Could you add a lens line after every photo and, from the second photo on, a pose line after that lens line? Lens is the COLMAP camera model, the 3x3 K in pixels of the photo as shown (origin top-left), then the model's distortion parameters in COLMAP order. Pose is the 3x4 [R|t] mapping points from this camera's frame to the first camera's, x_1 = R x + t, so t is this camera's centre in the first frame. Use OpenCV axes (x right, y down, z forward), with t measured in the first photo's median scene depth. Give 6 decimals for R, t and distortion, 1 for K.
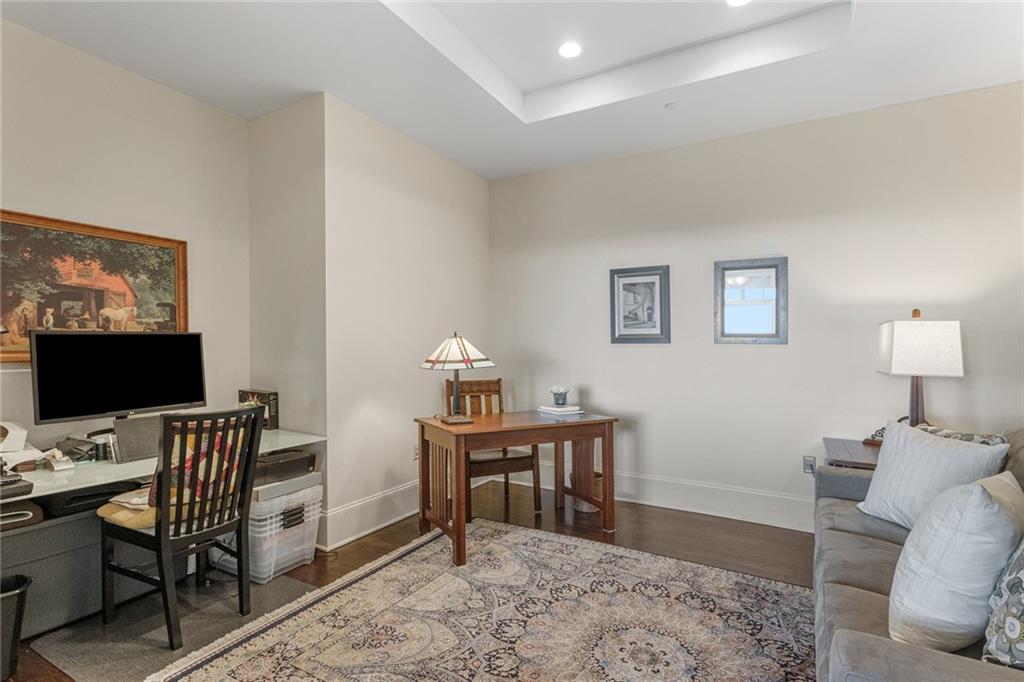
lens RADIAL K [[495.0, 0, 498.2], [0, 495.0, 343.5], [0, 0, 1]] dist [0.015401, 0.000218]
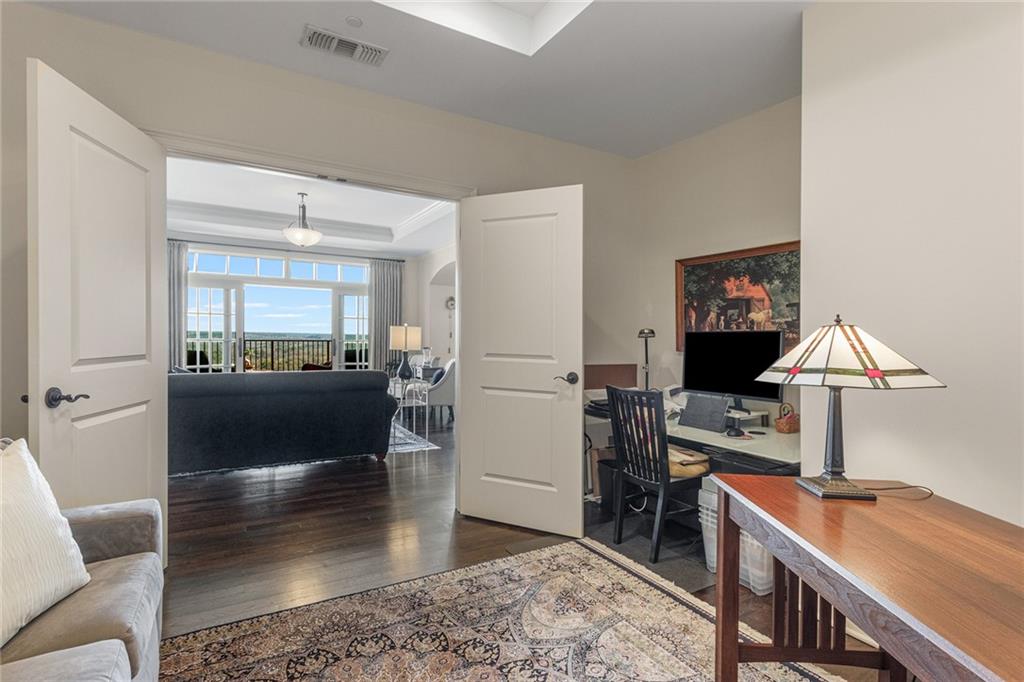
lens RADIAL K [[491.5, 0, 514.6], [0, 491.5, 357.9], [0, 0, 1]] dist [0.000386, -0.000050]
pose [[-0.473066, 0.018372, -0.880835, 0.591428], [-0.020035, 0.999300, 0.031603, 0.015859], [0.880799, 0.032598, -0.472367, 1.077034]]
